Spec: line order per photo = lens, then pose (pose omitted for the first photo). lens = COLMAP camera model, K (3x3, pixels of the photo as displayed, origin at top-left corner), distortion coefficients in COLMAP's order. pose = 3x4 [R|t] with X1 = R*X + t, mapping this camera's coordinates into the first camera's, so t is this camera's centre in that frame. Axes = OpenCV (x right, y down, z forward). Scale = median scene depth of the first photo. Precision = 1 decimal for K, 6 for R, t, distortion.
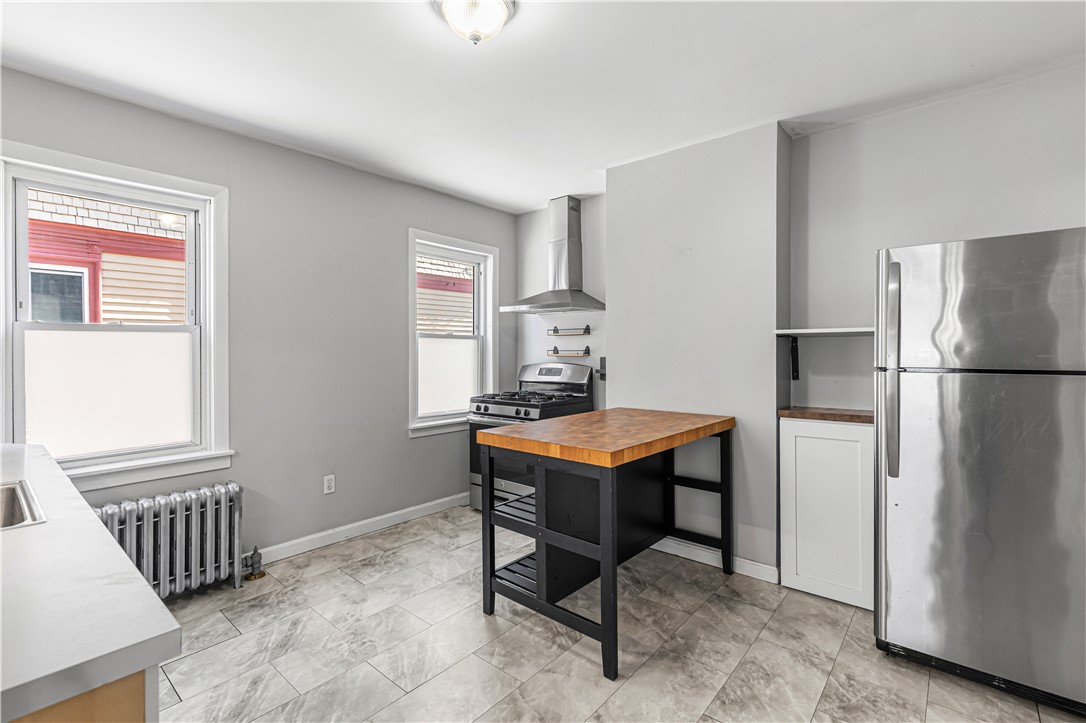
lens RADIAL K [[496.2, 0, 543.1], [0, 496.2, 353.5], [0, 0, 1]] dist [0.011646, 0.000824]
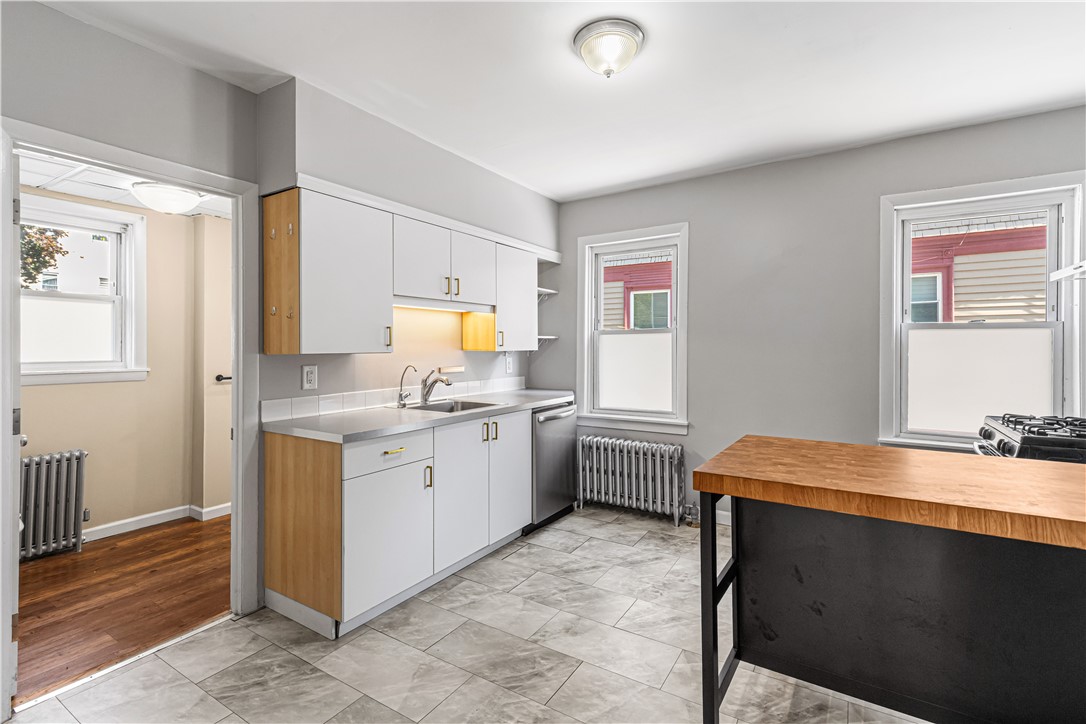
lens RADIAL K [[496.2, 0, 543.1], [0, 496.2, 344.9], [0, 0, 1]] dist [0.011646, 0.000824]
pose [[0.154485, -0.003727, -0.987988, 0.661388], [-0.009221, 0.999944, -0.005214, 0.002516], [0.987952, 0.009916, 0.154442, 0.468617]]
